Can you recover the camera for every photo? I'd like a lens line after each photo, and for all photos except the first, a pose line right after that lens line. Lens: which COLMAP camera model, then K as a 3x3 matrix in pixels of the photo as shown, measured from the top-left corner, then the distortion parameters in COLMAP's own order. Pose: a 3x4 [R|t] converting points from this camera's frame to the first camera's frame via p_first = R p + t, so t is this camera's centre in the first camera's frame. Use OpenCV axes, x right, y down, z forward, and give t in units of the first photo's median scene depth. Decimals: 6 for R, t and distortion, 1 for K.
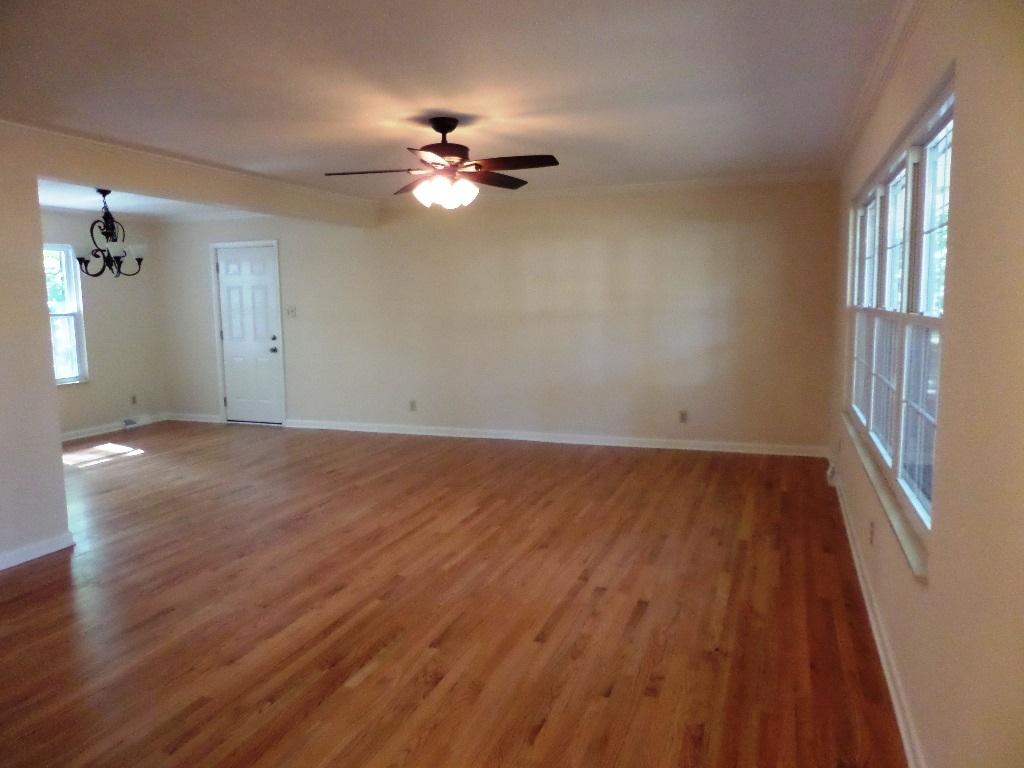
lens RADIAL K [[734.2, 0, 518.2], [0, 734.2, 390.0], [0, 0, 1]] dist [0.012185, 0.000527]
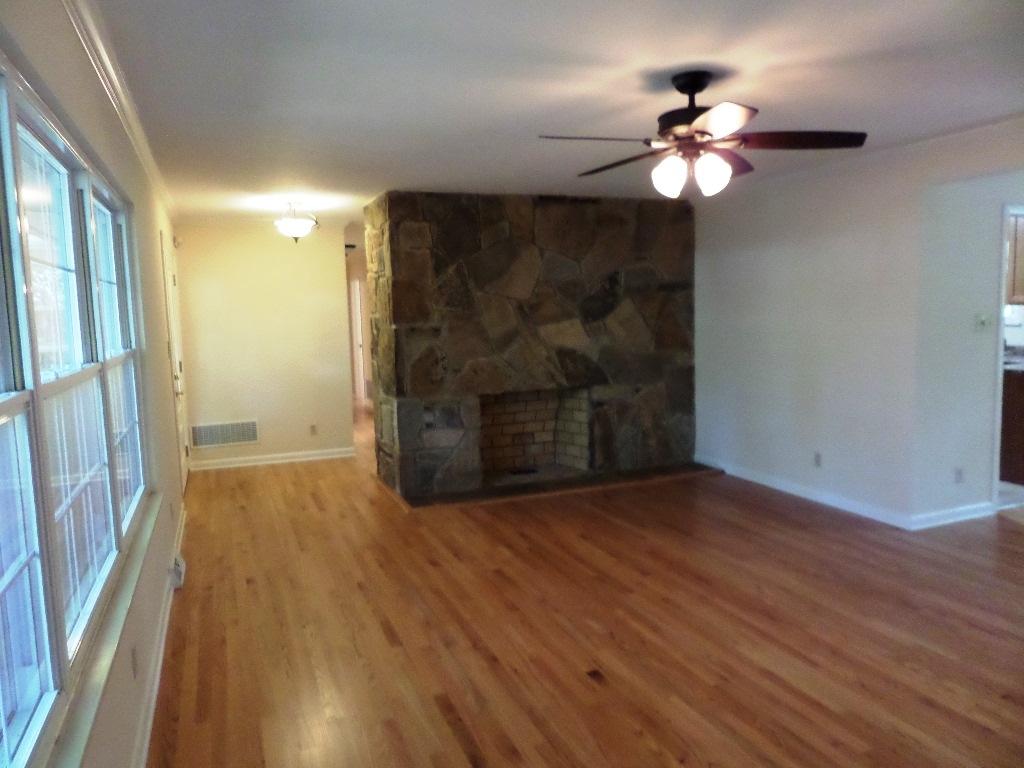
lens RADIAL K [[734.2, 0, 515.6], [0, 734.2, 382.5], [0, 0, 1]] dist [0.012185, 0.000527]
pose [[-0.745427, 0.106146, -0.658081, 0.584153], [-0.040821, 0.978118, 0.204006, -0.225687], [0.665336, 0.178936, -0.724783, 1.561127]]
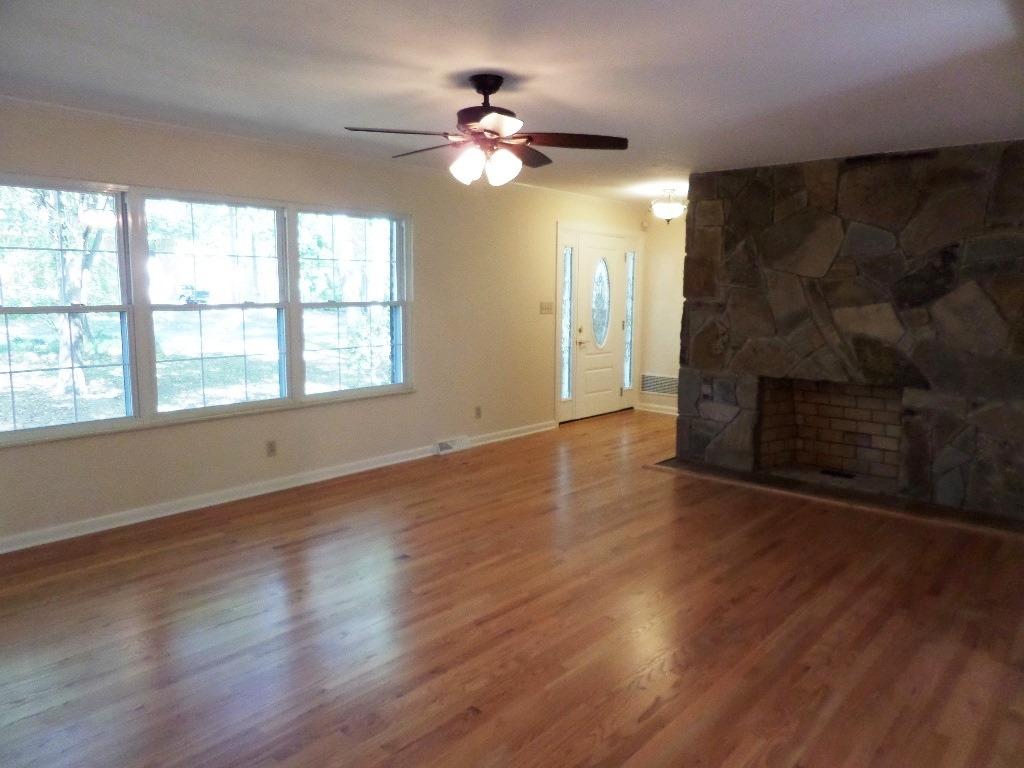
lens RADIAL K [[734.2, 0, 515.3], [0, 734.2, 381.2], [0, 0, 1]] dist [0.012185, 0.000527]
pose [[-0.936544, -0.039128, 0.348359, -0.464657], [0.046932, 0.970809, 0.235218, -0.246621], [-0.347394, 0.236641, -0.907369, 1.938668]]
